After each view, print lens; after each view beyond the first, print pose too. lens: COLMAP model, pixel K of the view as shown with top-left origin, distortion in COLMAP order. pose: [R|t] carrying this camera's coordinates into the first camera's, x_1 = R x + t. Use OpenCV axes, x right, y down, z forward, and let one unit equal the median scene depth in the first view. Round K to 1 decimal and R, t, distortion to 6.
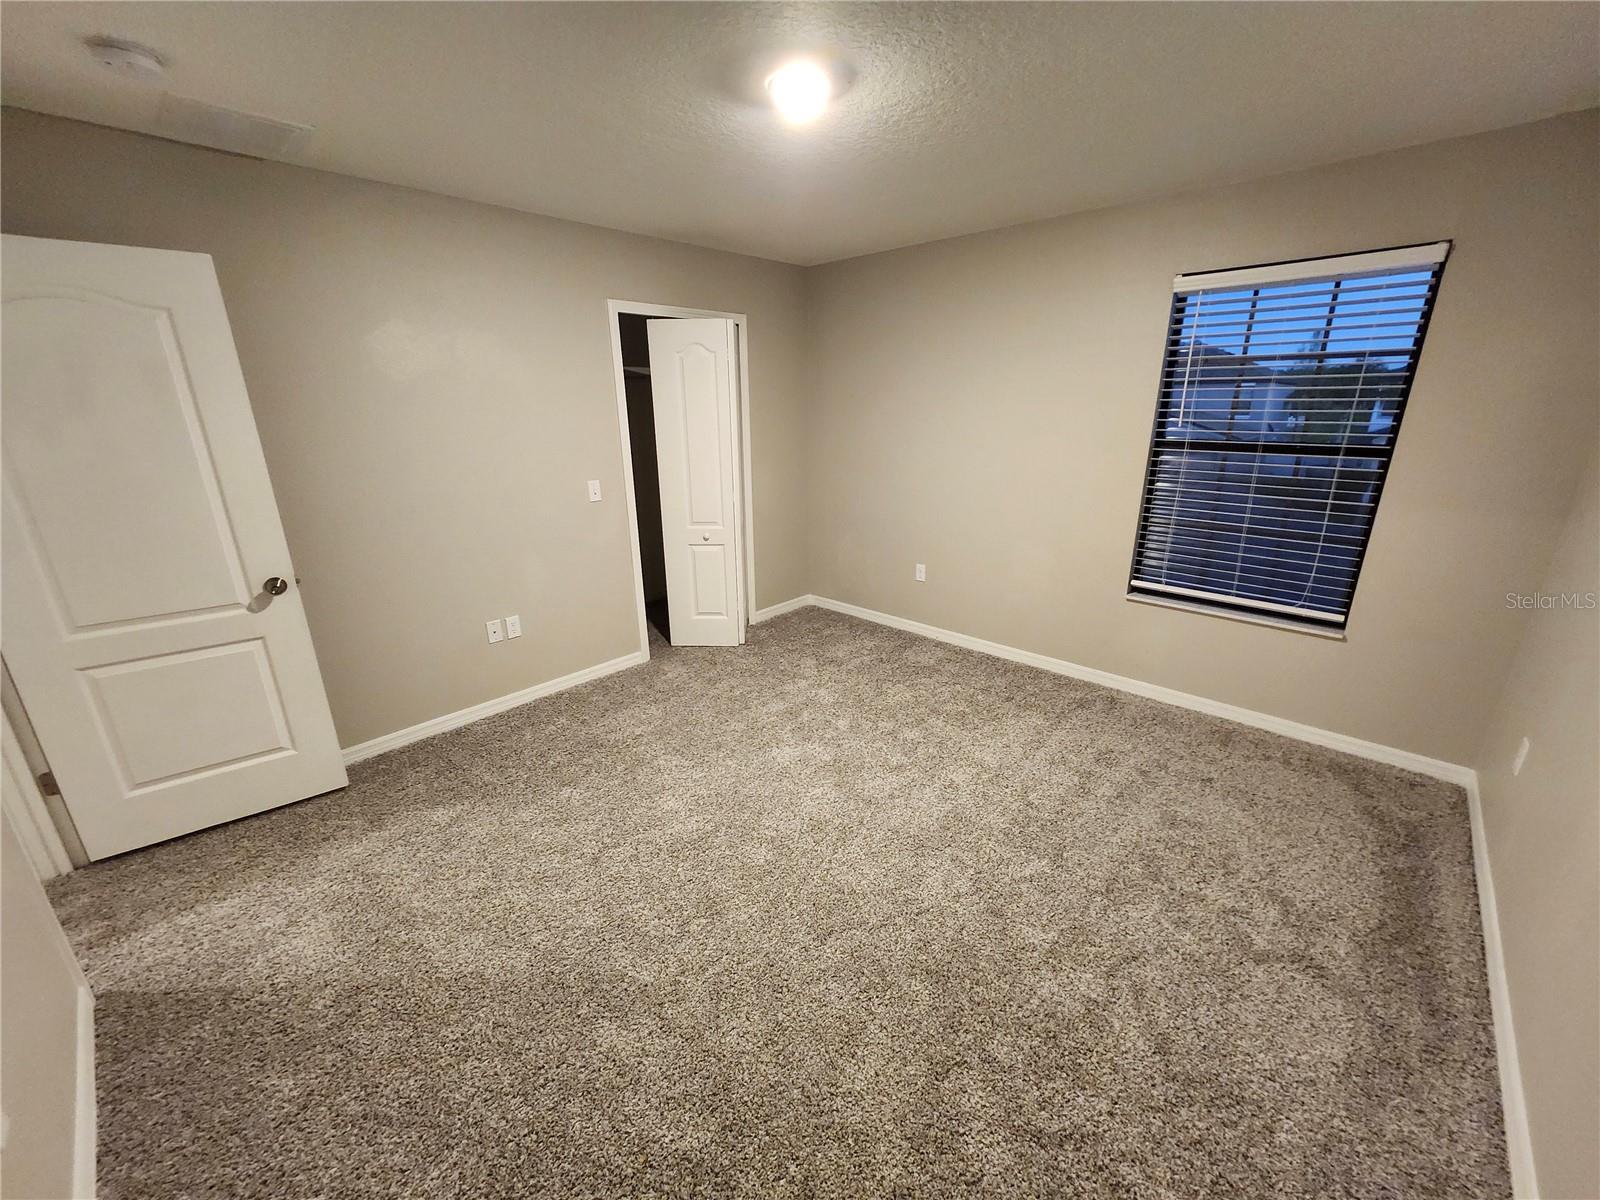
lens RADIAL K [[627.5, 0, 813.9], [0, 627.5, 599.4], [0, 0, 1]] dist [0.000388, -0.000926]
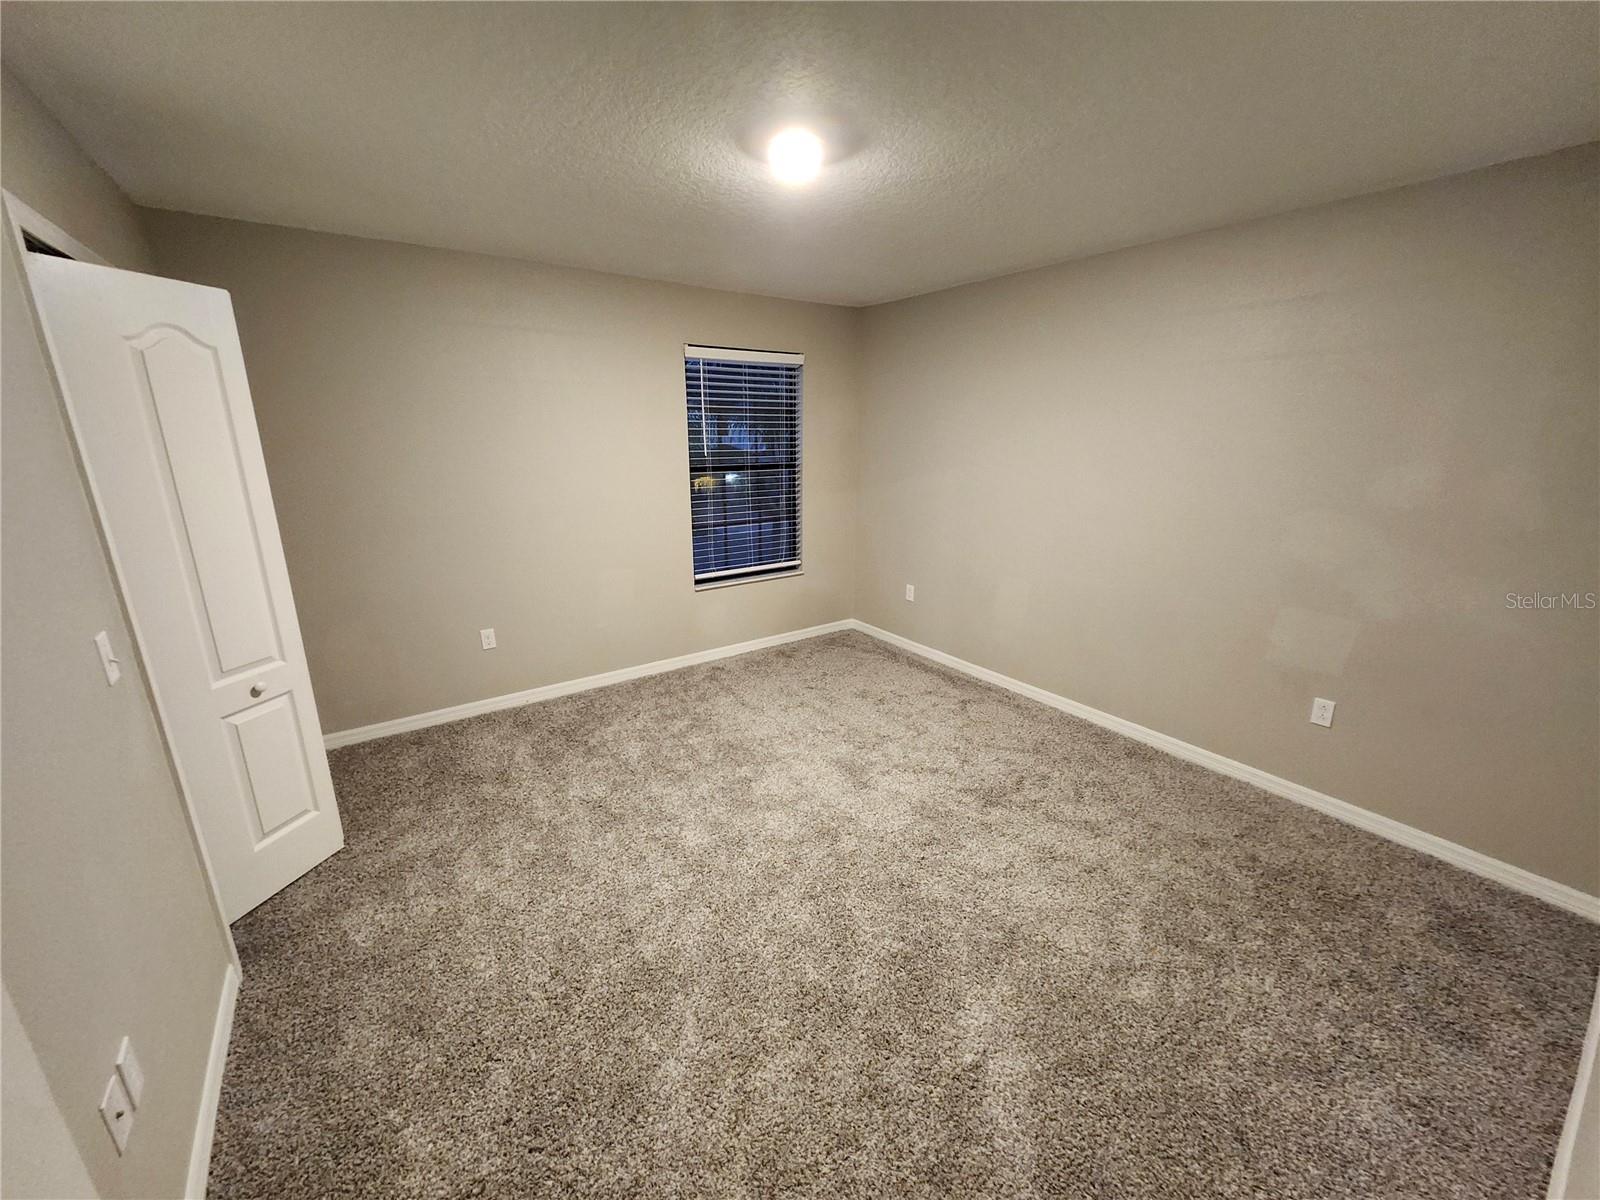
lens RADIAL K [[627.5, 0, 813.0], [0, 627.5, 594.3], [0, 0, 1]] dist [0.000388, -0.000926]
pose [[0.204222, -0.256372, 0.944758, -0.690025], [0.287074, 0.938351, 0.192578, -0.180221], [-0.935886, 0.231887, 0.265230, 0.469908]]
